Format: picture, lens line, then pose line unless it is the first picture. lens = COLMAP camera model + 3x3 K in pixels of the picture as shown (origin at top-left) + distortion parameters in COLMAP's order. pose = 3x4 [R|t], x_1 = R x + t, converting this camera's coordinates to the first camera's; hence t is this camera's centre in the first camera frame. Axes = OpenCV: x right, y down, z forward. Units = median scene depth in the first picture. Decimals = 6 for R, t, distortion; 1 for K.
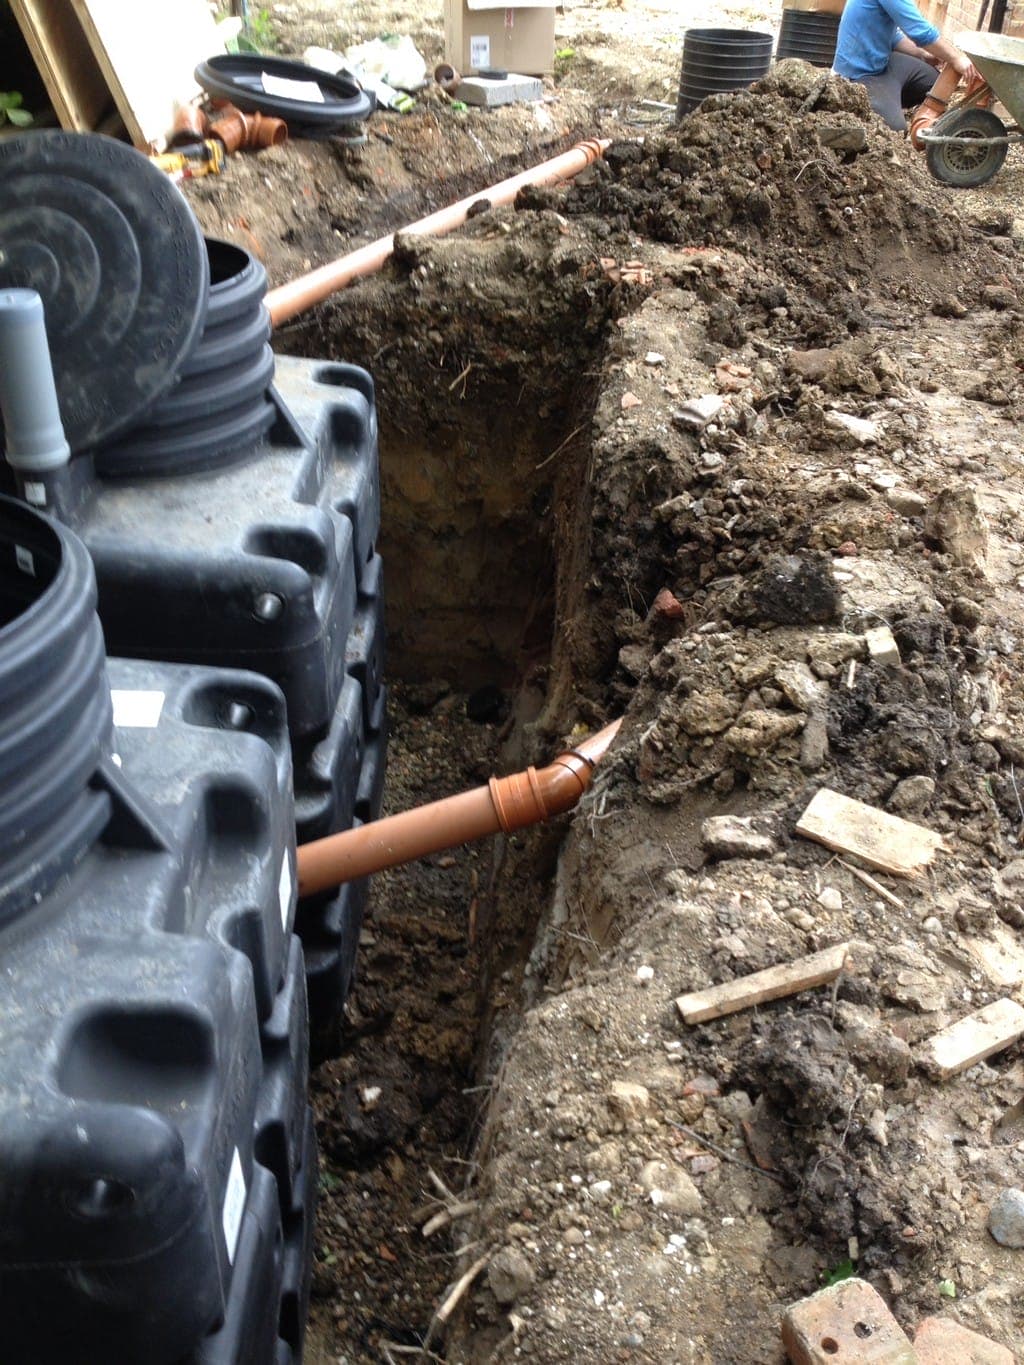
lens RADIAL K [[1290.2, 0, 488.8], [0, 1290.2, 684.0], [0, 0, 1]] dist [0.208736, -0.532640]
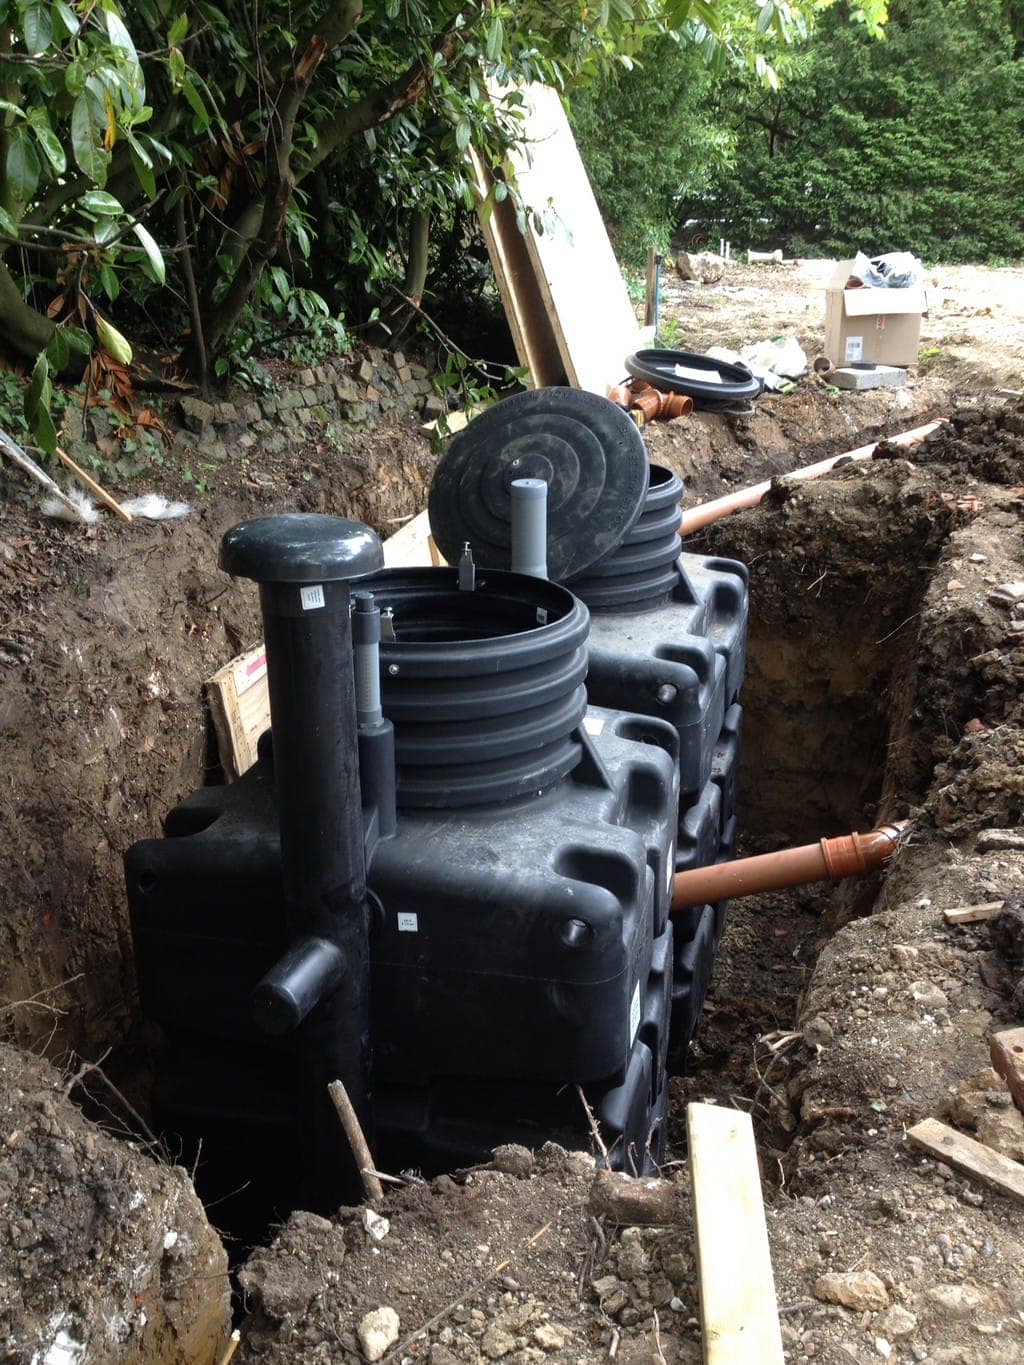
lens RADIAL K [[1290.2, 0, 488.8], [0, 1290.2, 684.0], [0, 0, 1]] dist [0.208736, -0.532640]
pose [[0.963253, 0.063419, -0.261000, 0.007968], [-0.115858, 0.974781, -0.190735, 0.143109], [0.242321, 0.213965, 0.946308, -0.254599]]
